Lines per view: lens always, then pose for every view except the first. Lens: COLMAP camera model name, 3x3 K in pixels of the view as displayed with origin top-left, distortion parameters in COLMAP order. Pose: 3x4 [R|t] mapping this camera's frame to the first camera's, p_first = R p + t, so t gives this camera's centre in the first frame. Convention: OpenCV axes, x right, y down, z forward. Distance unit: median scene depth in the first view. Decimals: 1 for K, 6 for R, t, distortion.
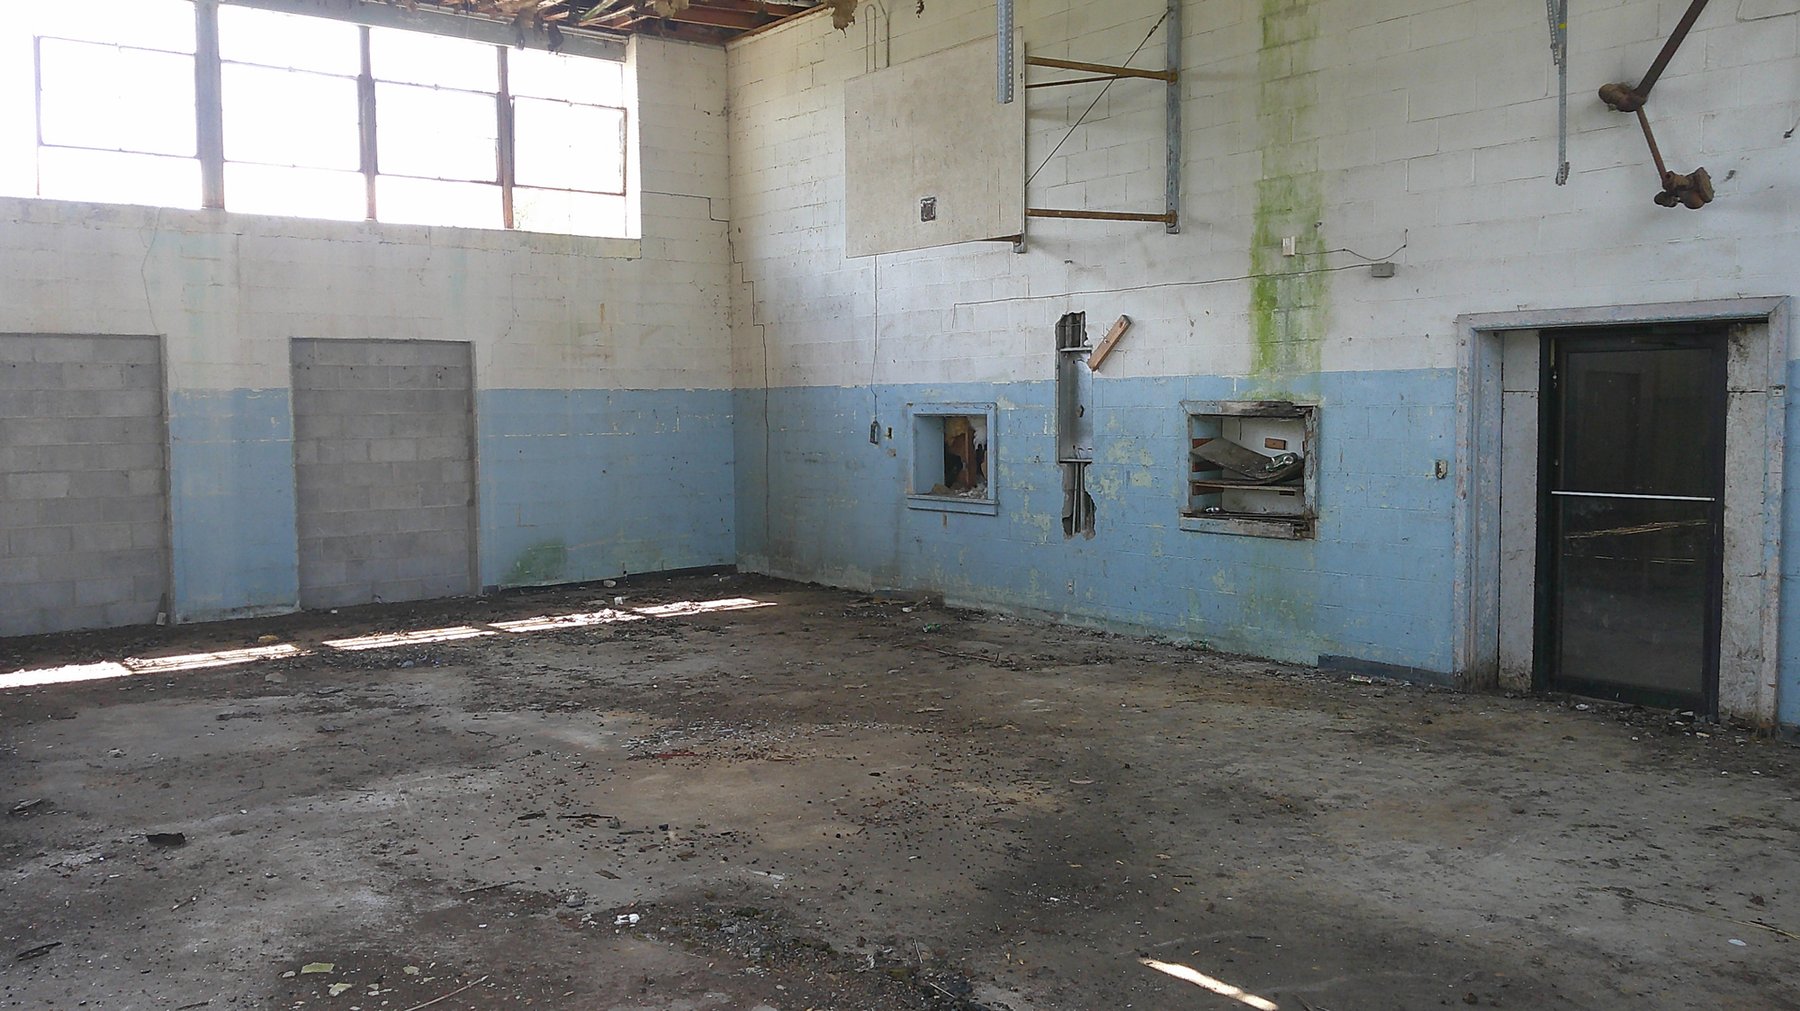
lens RADIAL K [[1469.4, 0, 895.4], [0, 1469.4, 506.9], [0, 0, 1]] dist [0.054584, -0.064336]
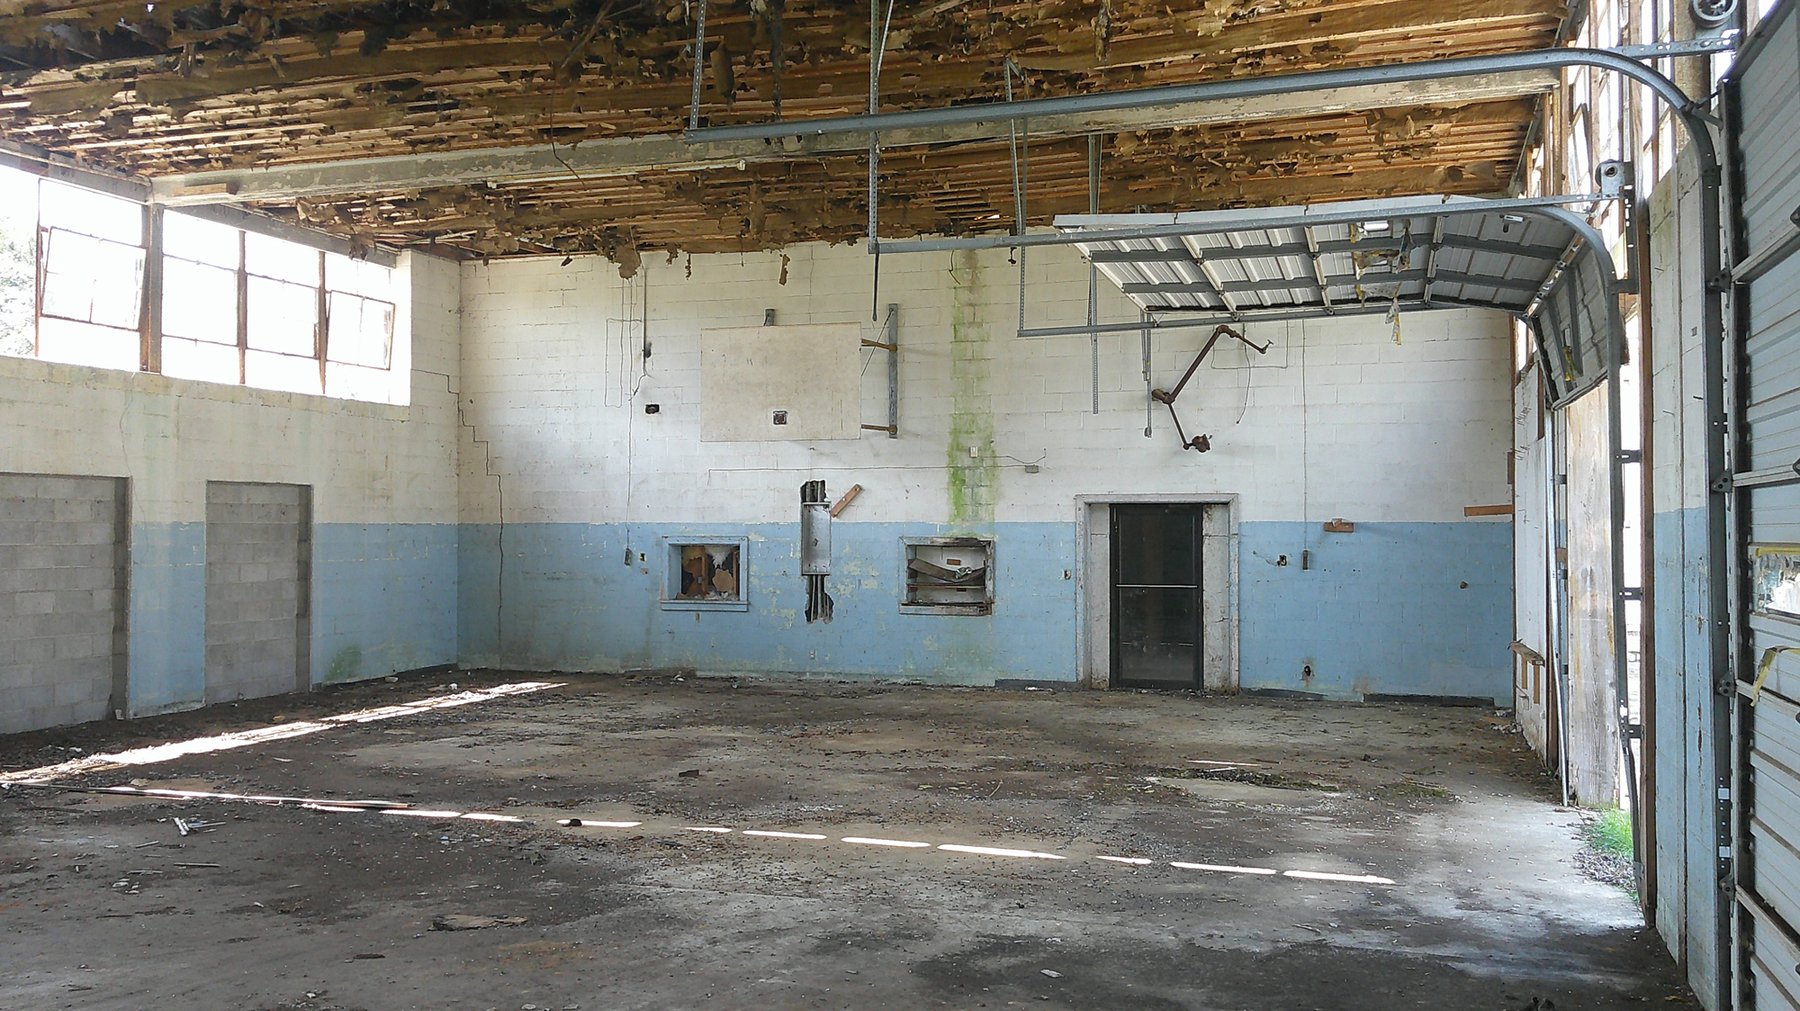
lens RADIAL K [[1469.4, 0, 902.8], [0, 1469.4, 497.0], [0, 0, 1]] dist [0.054584, -0.064336]
pose [[0.833699, 0.021651, 0.551795, -0.646512], [0.031337, 0.995766, -0.086419, 0.024772], [-0.551330, 0.089339, 0.829490, -0.352324]]
